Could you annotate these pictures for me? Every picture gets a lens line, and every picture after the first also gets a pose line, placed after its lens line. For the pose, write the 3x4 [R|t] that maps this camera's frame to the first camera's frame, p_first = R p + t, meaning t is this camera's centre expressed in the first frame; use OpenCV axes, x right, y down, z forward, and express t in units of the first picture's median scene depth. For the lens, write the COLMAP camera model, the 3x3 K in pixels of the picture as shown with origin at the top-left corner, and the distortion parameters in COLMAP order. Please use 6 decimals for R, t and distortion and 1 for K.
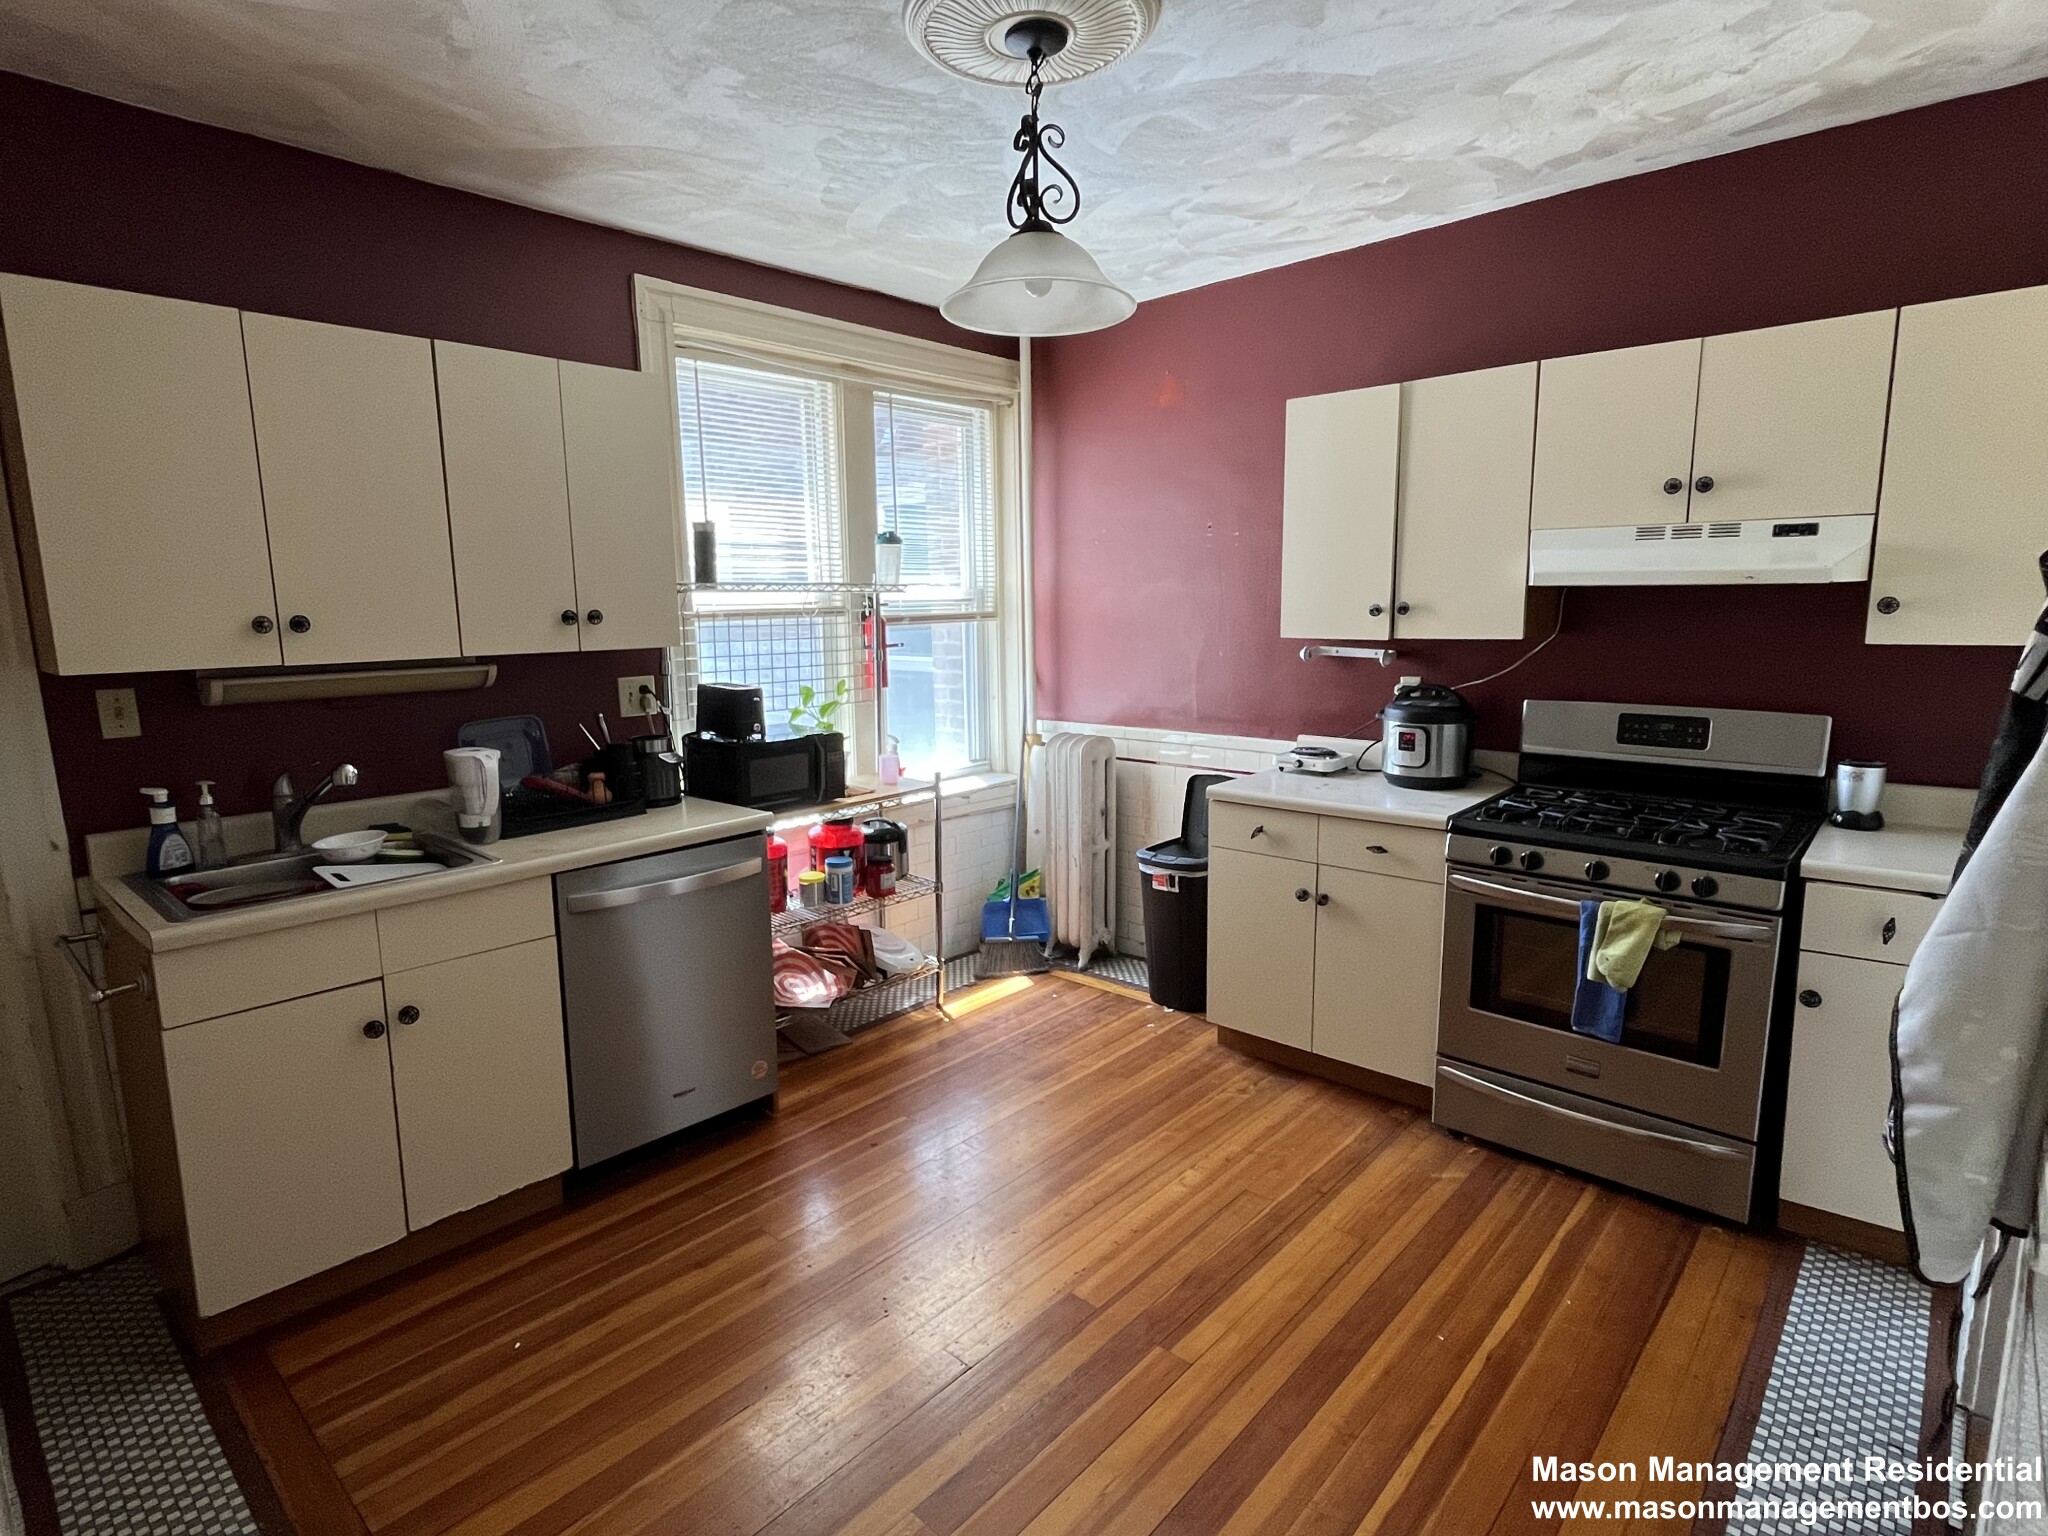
lens RADIAL K [[1059.6, 0, 1024.0], [0, 1059.6, 768.0], [0, 0, 1]] dist [-0.000163, -0.000396]
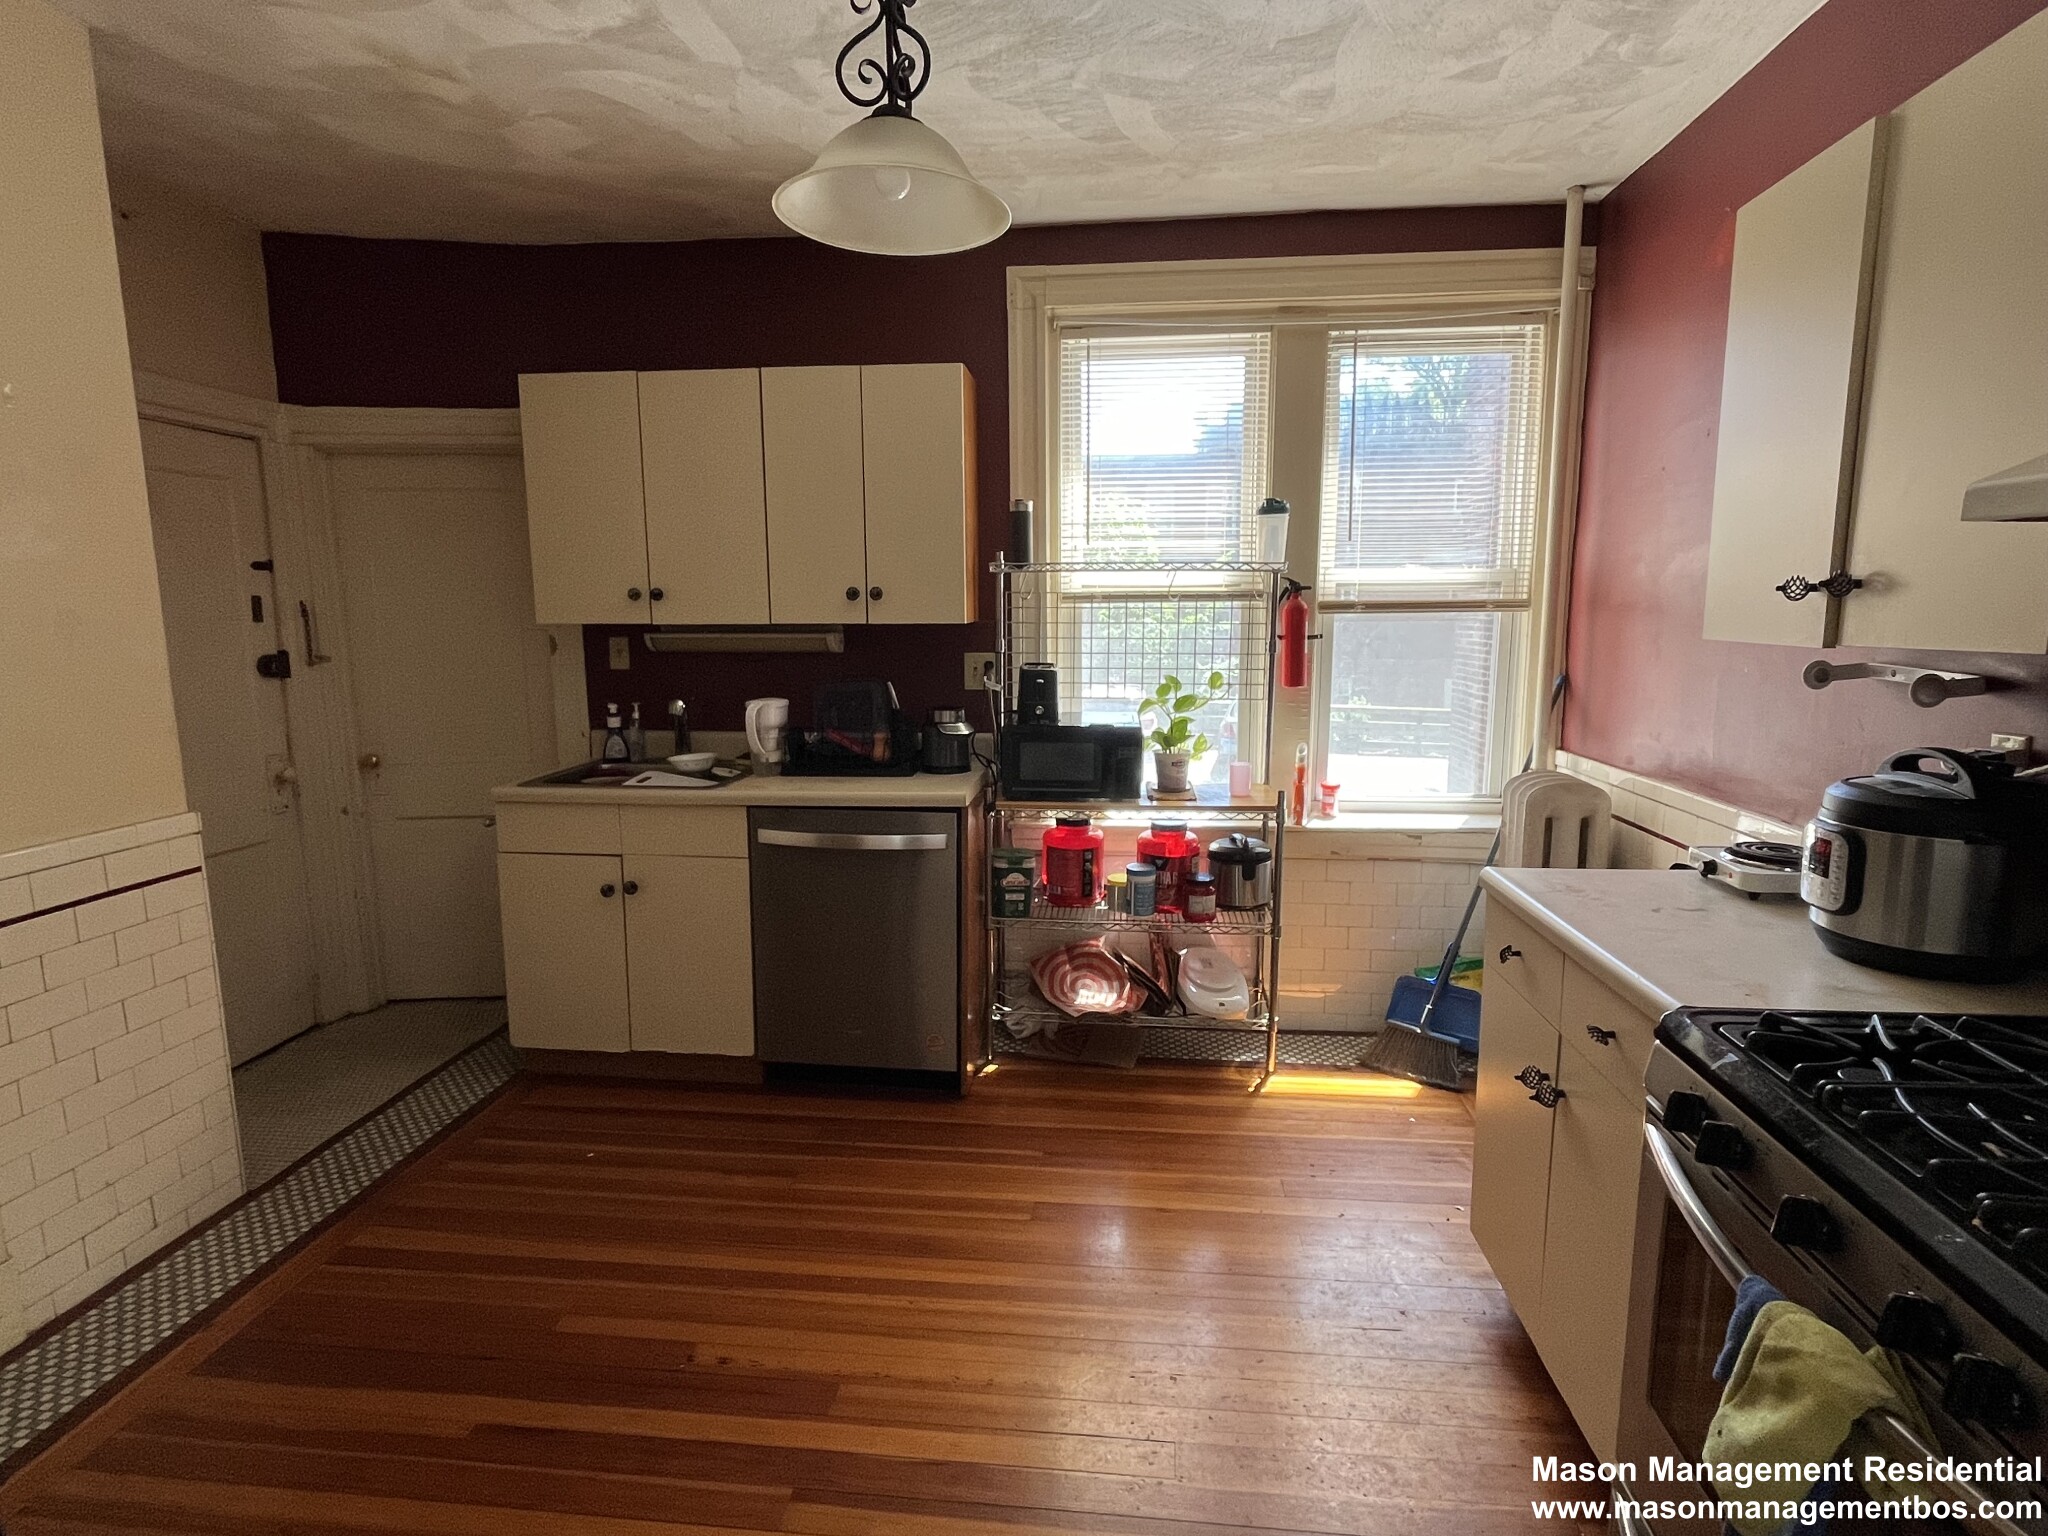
lens RADIAL K [[1064.9, 0, 1026.5], [0, 1064.9, 764.2], [0, 0, 1]] dist [0.000823, 0.000048]
pose [[0.593099, 0.130546, -0.794476, 0.512507], [-0.132437, 0.989145, 0.063666, -0.048348], [0.794163, 0.067458, 0.603949, 0.391858]]
